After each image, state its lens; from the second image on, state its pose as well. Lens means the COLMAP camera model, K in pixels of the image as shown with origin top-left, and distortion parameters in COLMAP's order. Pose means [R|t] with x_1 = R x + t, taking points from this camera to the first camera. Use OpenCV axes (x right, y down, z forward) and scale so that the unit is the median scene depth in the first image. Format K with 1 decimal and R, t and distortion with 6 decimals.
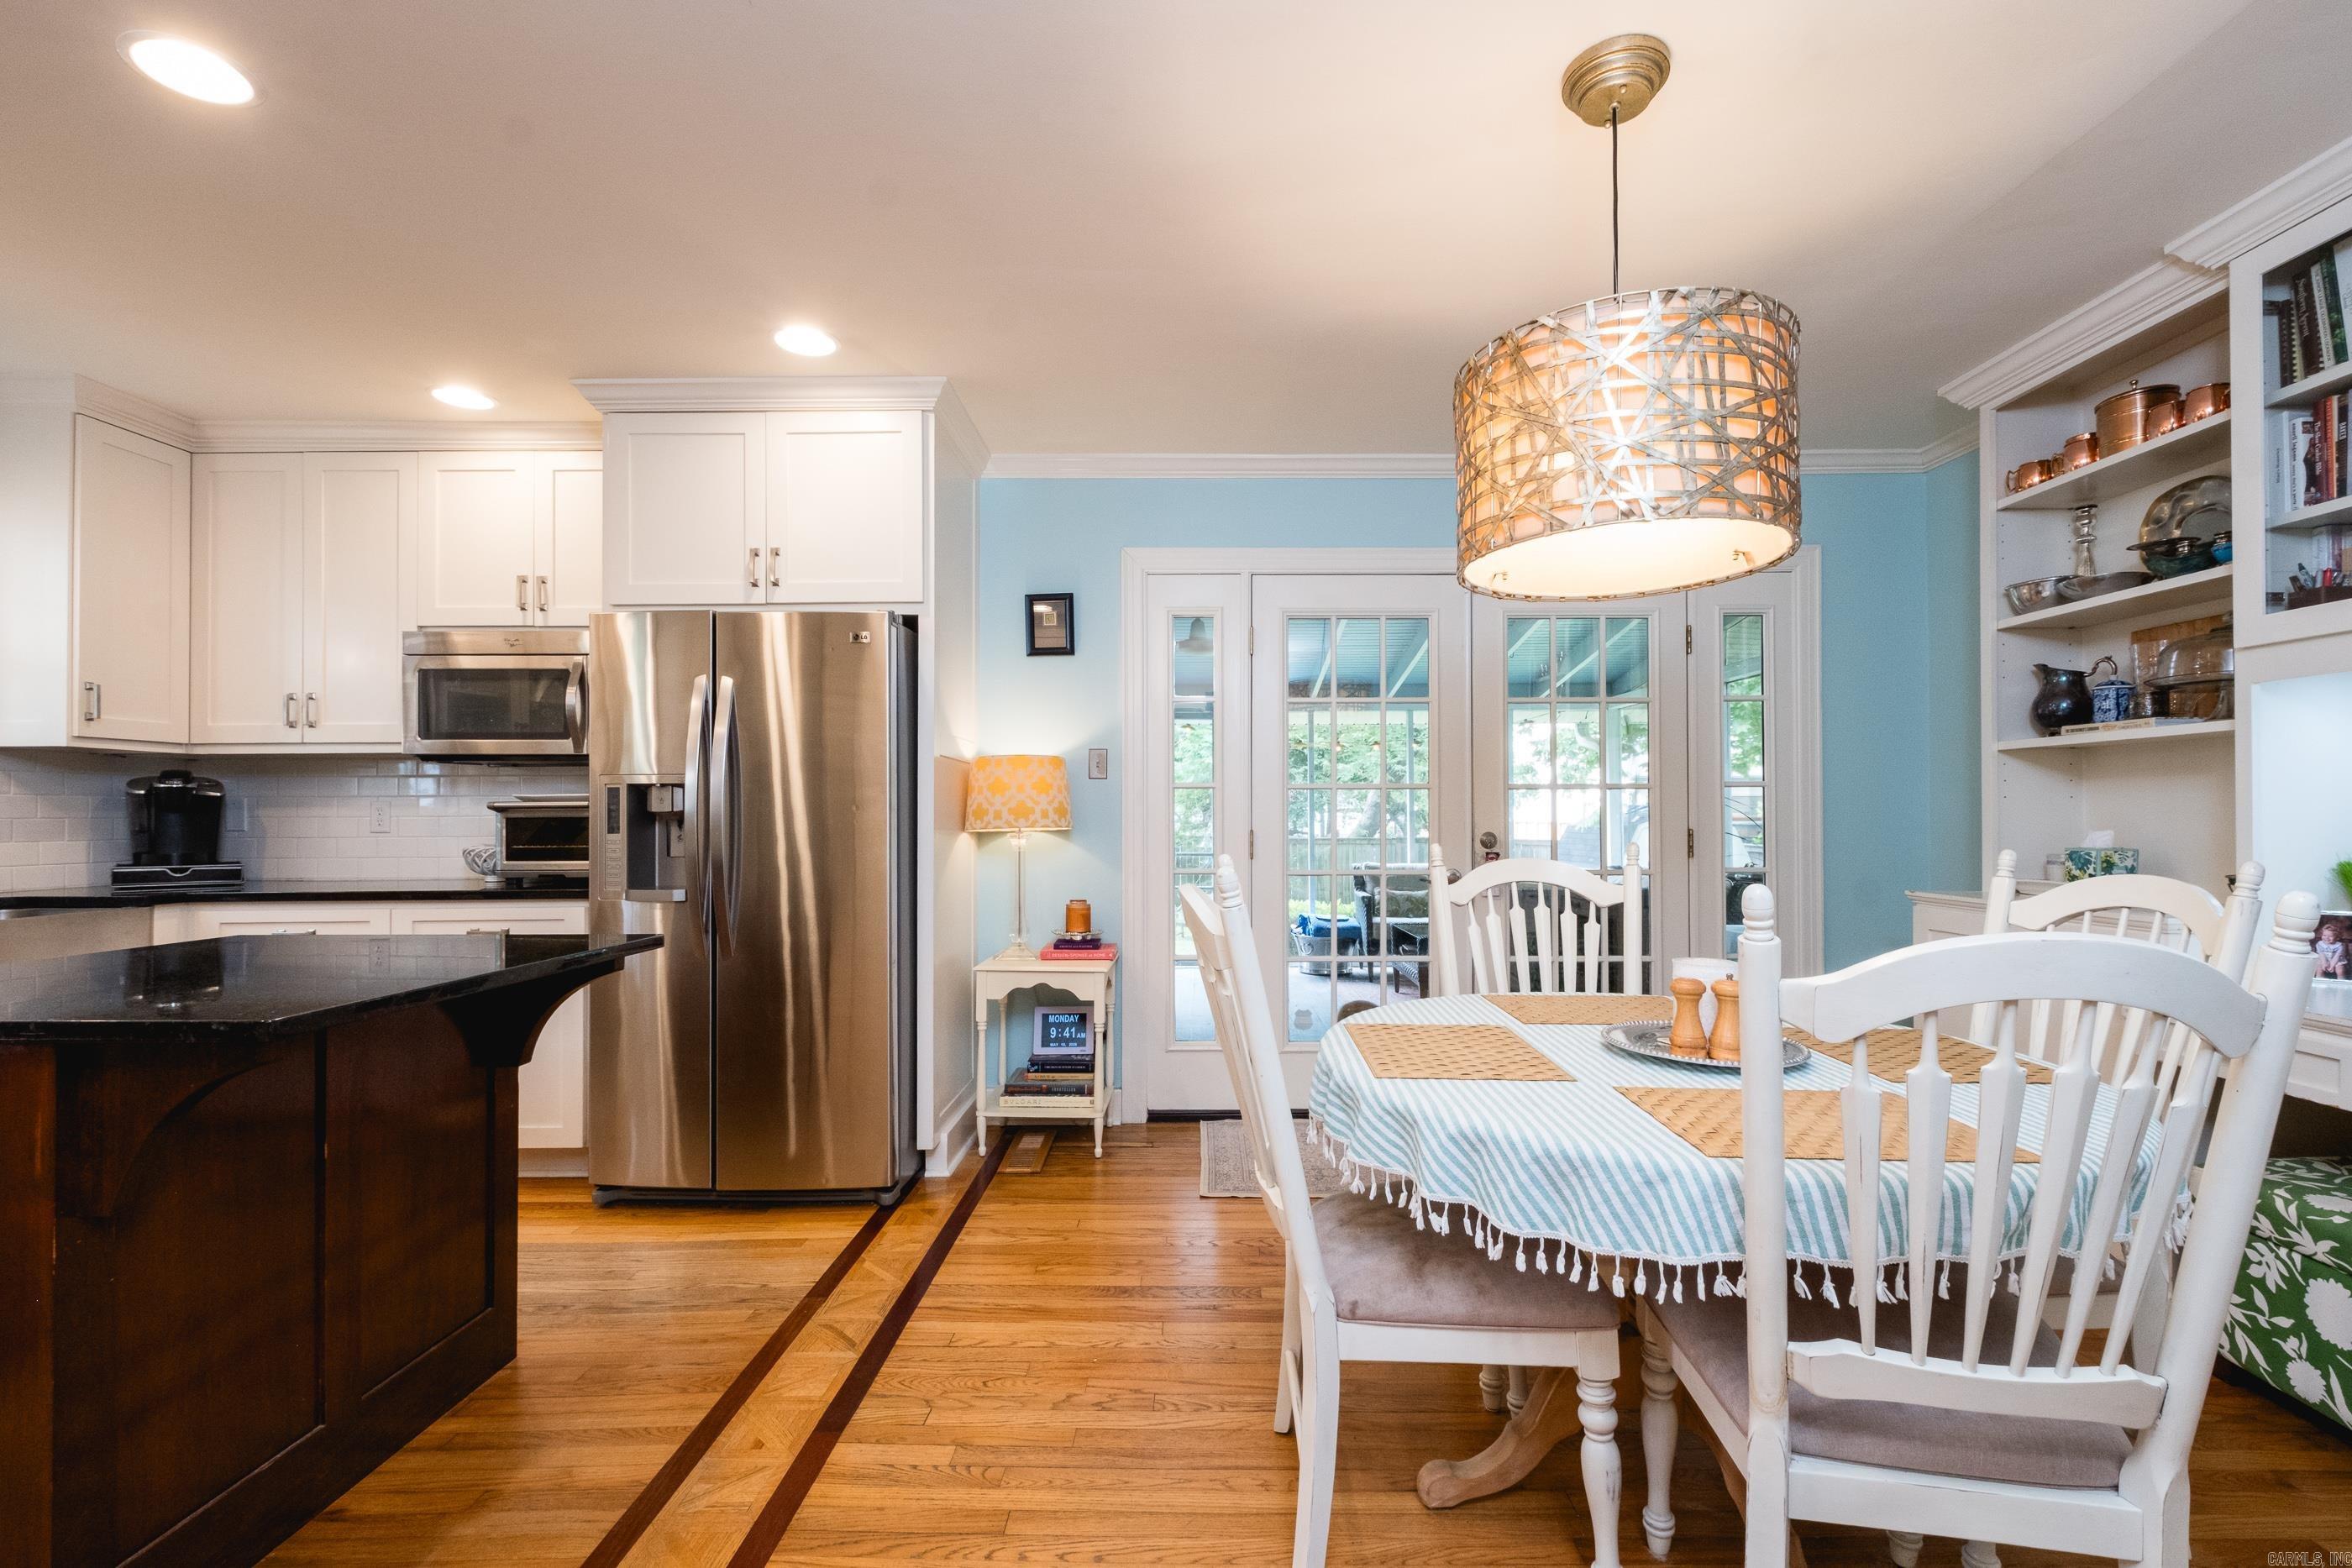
lens RADIAL K [[1006.1, 0, 1175.5], [0, 1006.1, 784.7], [0, 0, 1]] dist [0.004010, -0.004994]
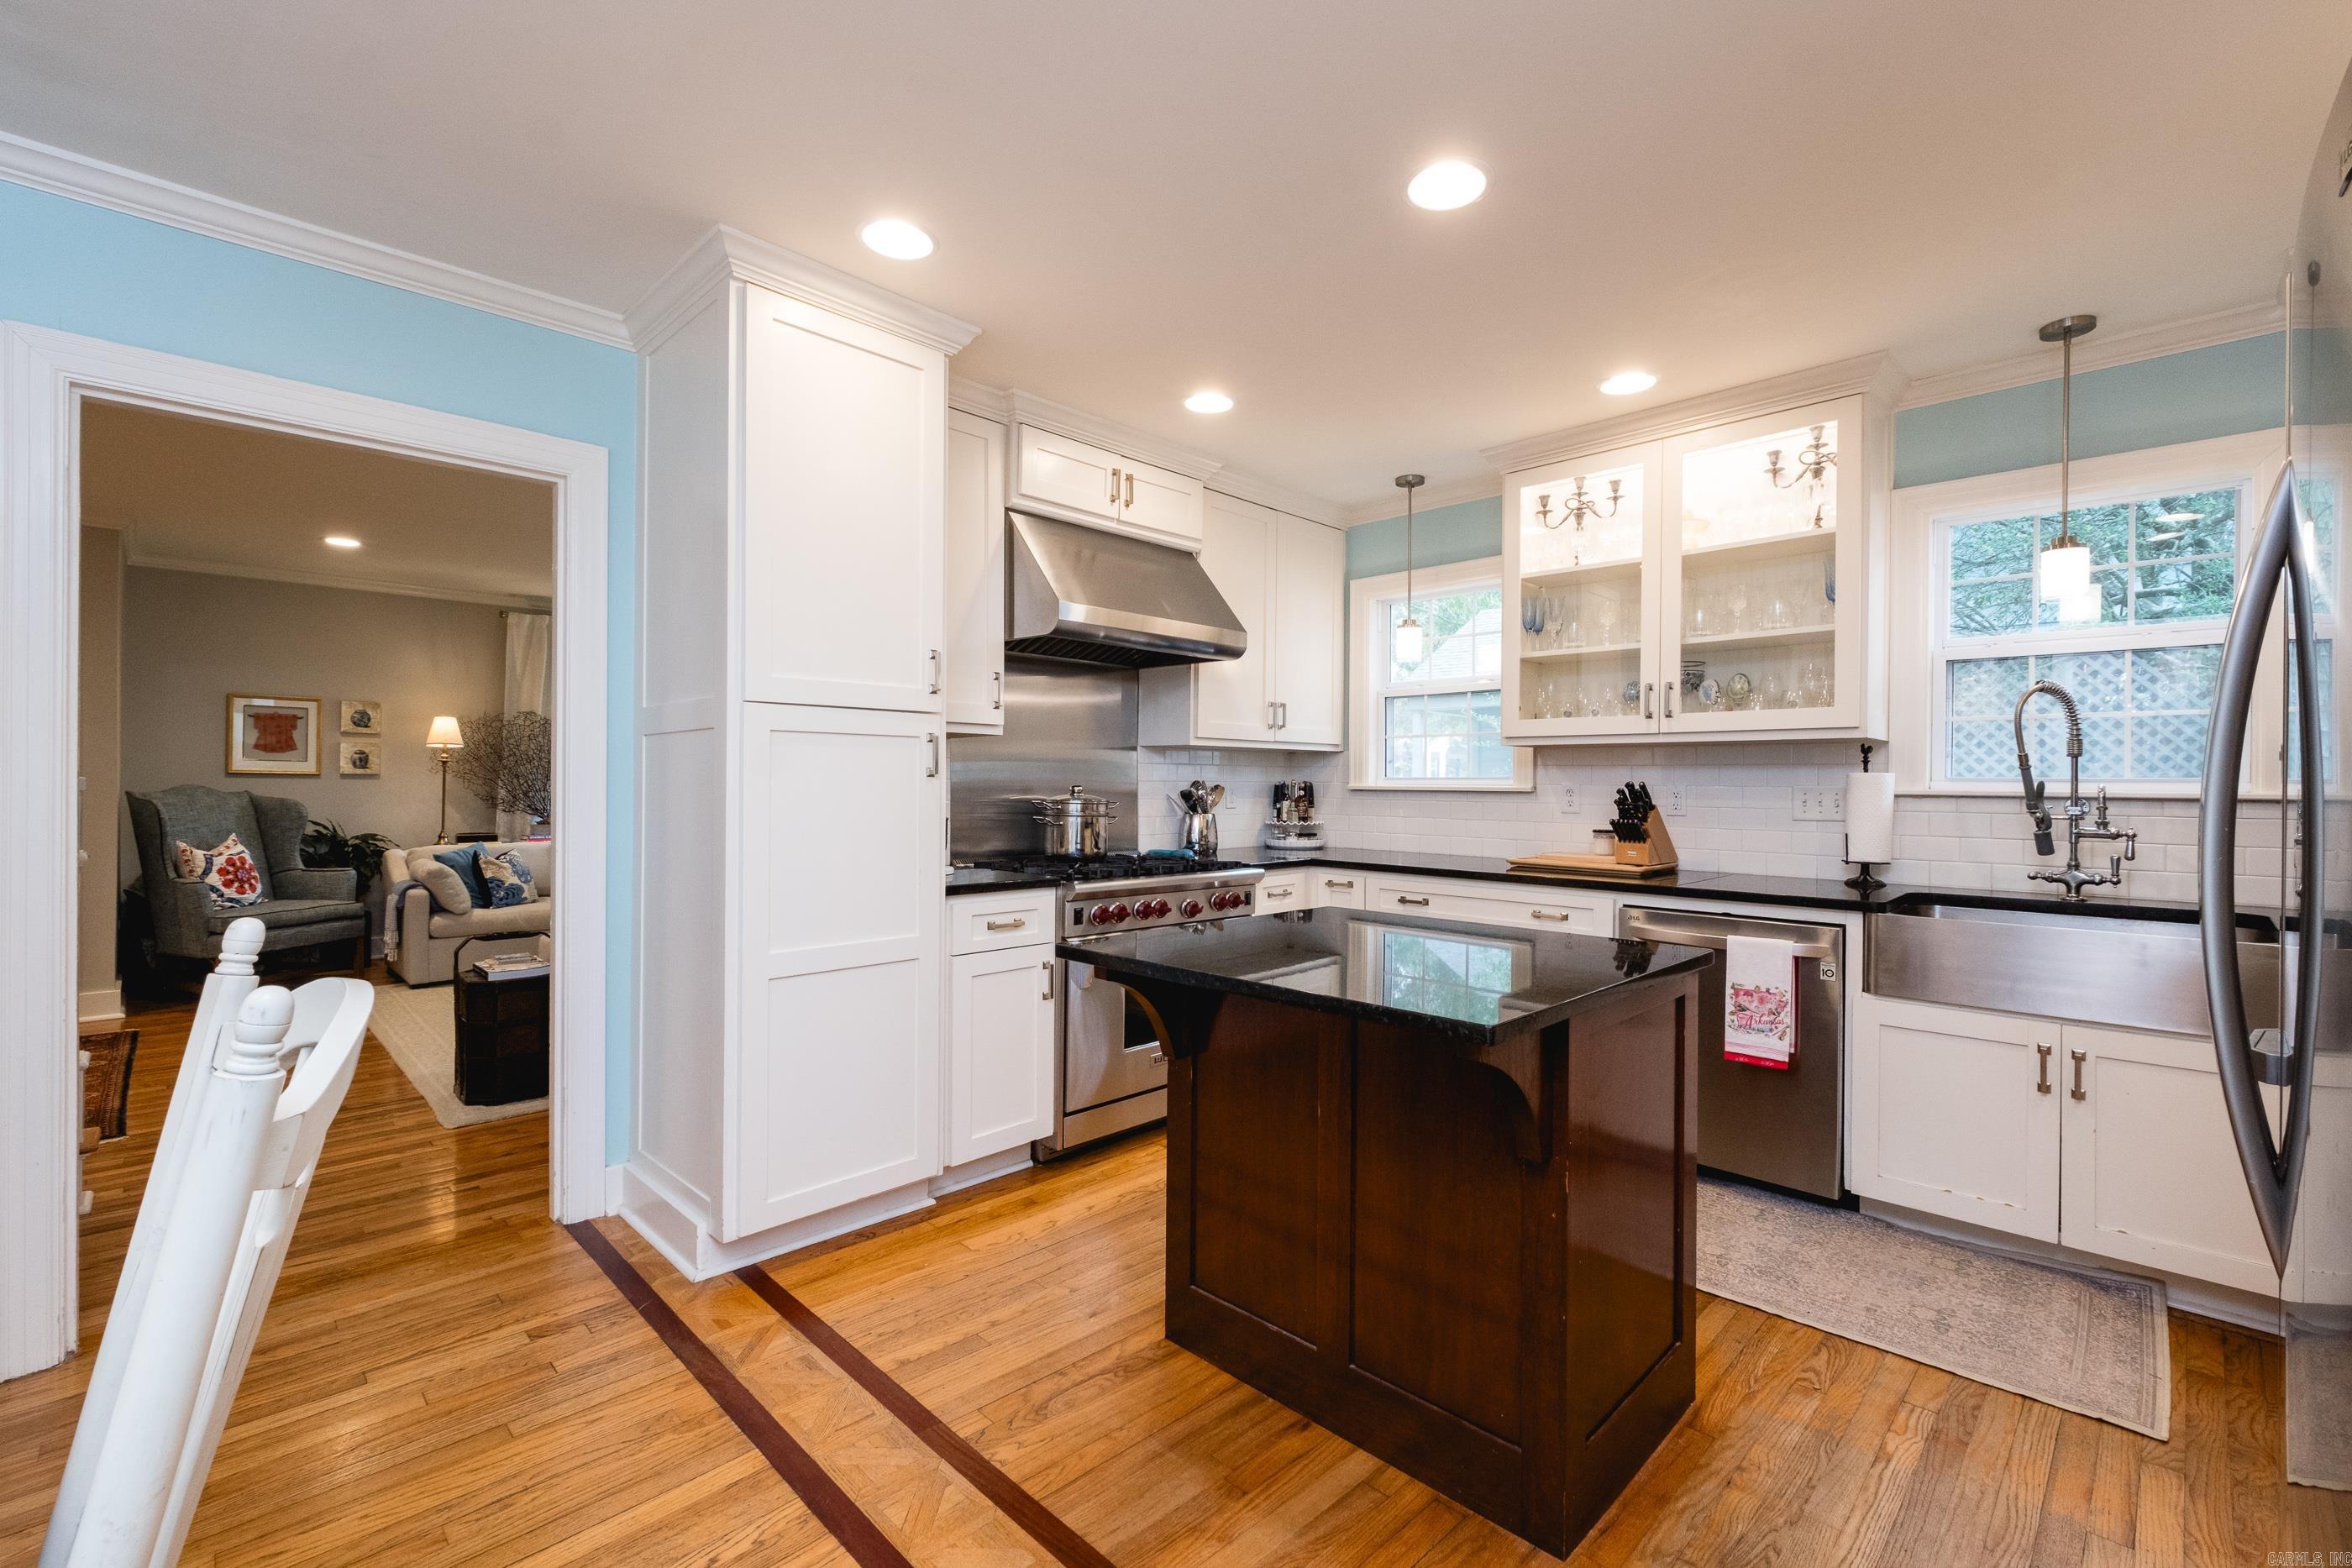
lens RADIAL K [[1006.1, 0, 1175.5], [0, 1006.1, 784.7], [0, 0, 1]] dist [0.004010, -0.004994]
pose [[-0.682548, -0.005676, -0.730819, 0.067956], [0.003812, 0.999929, -0.011327, 0.014791], [0.730831, -0.010517, -0.682478, 1.289926]]
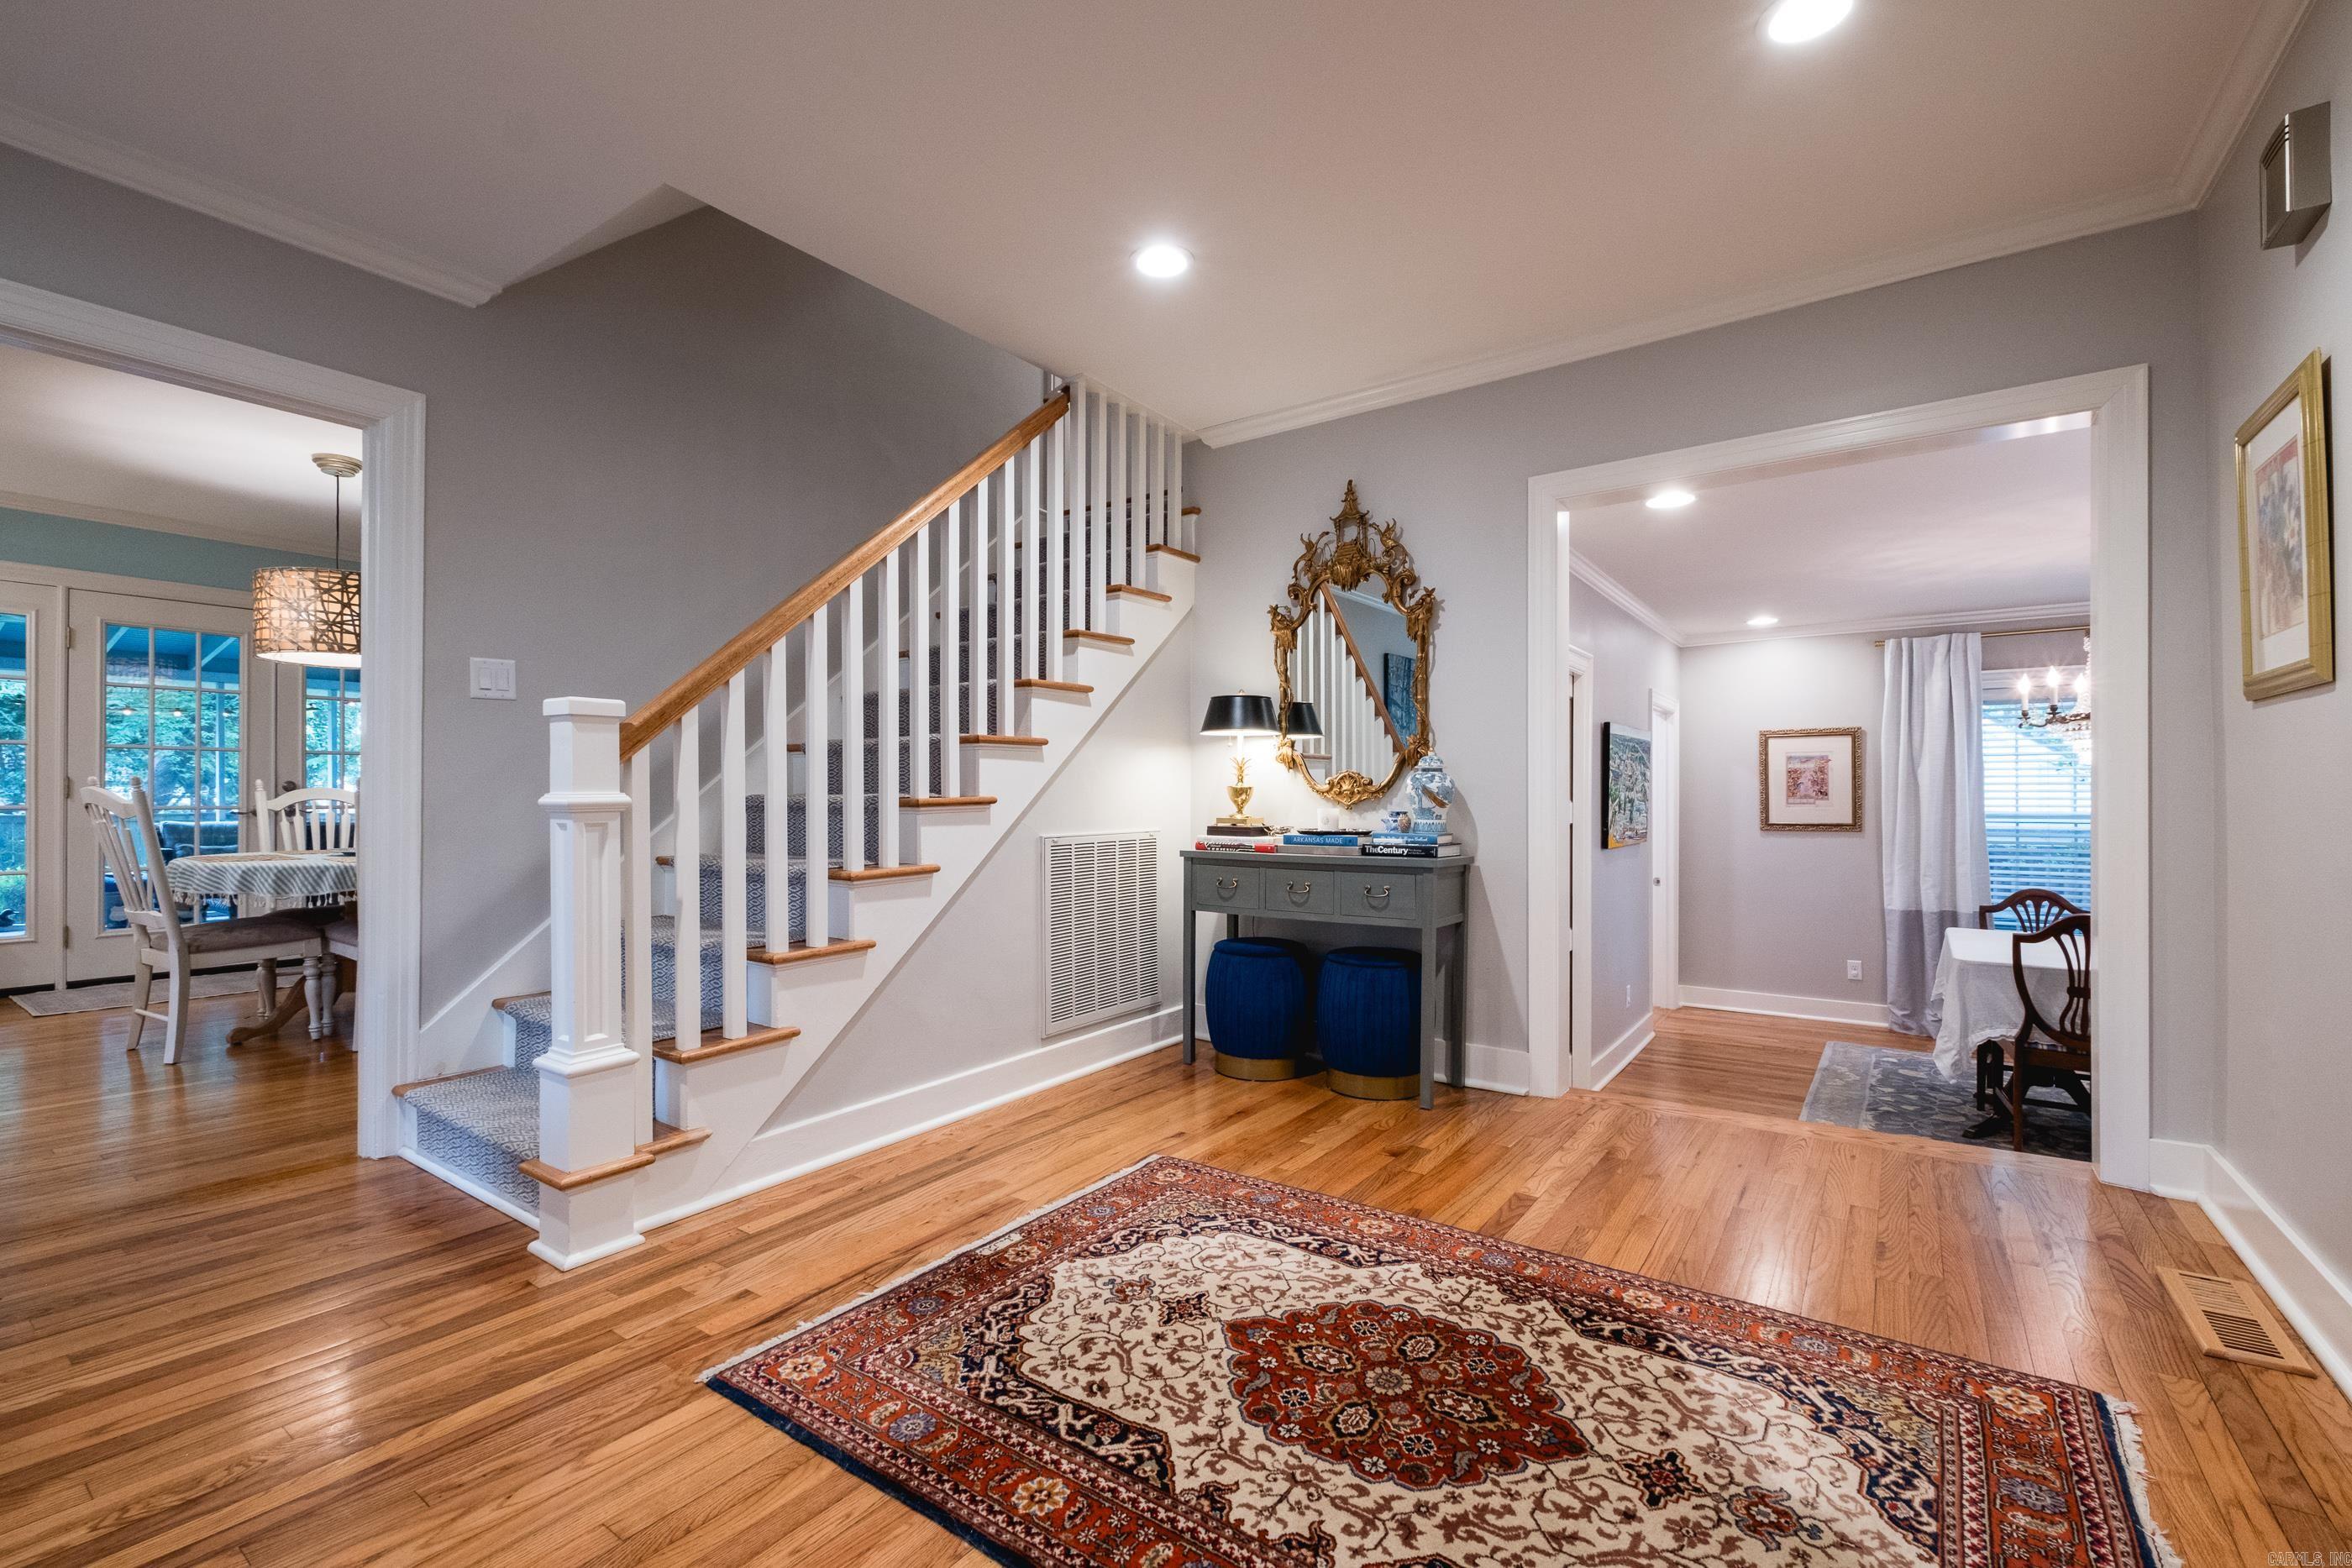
lens RADIAL K [[1019.4, 0, 1183.9], [0, 1019.4, 786.0], [0, 0, 1]] dist [-0.001961, -0.000902]
pose [[0.547424, 0.007513, 0.836822, -0.411269], [-0.009730, 0.999949, -0.002612, 0.062522], [-0.836799, -0.006712, 0.547469, -1.699054]]
